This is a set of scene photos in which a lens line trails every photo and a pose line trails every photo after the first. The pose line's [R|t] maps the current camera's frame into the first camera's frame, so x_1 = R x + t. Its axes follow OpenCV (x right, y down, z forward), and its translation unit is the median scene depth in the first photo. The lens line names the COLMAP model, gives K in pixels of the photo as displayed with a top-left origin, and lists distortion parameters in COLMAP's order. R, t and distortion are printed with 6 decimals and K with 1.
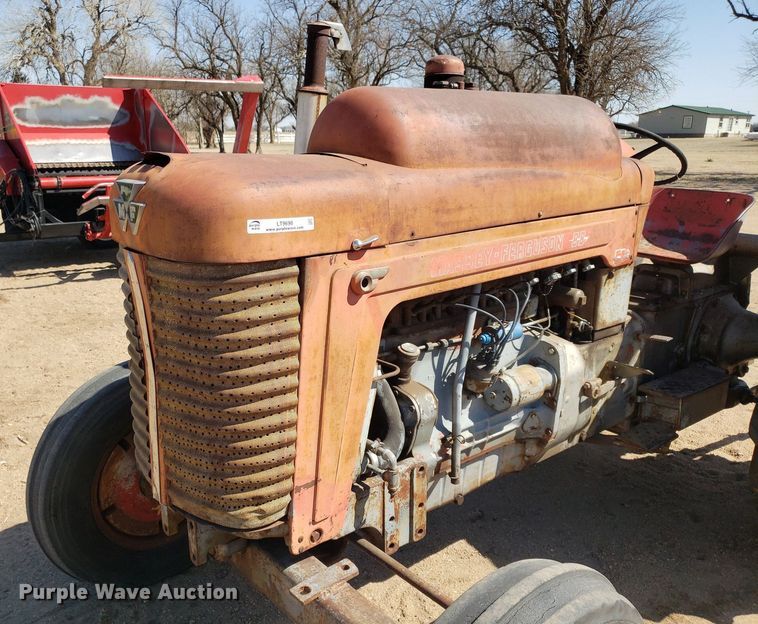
lens RADIAL K [[673.1, 0, 324.1], [0, 673.1, 311.7], [0, 0, 1]] dist [0.018295, -0.006975]
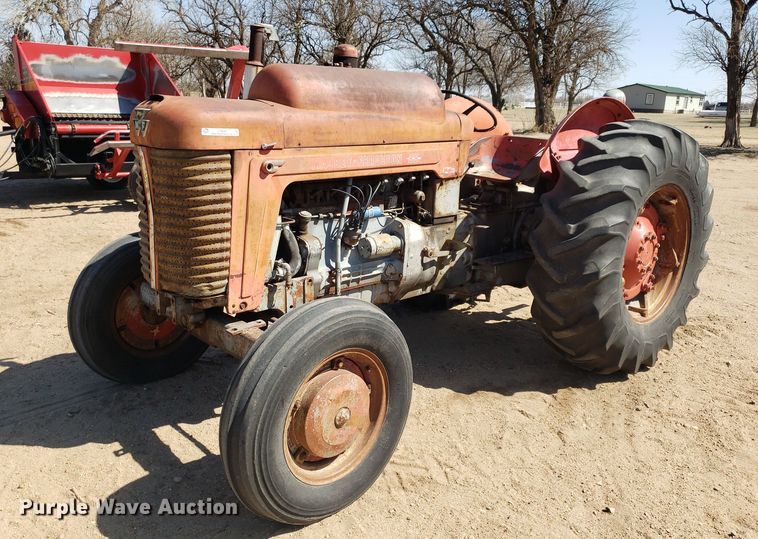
lens RADIAL K [[636.6, 0, 379.1], [0, 636.6, 254.1], [0, 0, 1]] dist [0.054593, -0.076677]
pose [[0.996007, 0.011987, 0.088470, 0.137129], [-0.010141, 0.999722, -0.021285, 0.151948], [-0.088701, 0.020303, 0.995851, -0.522125]]
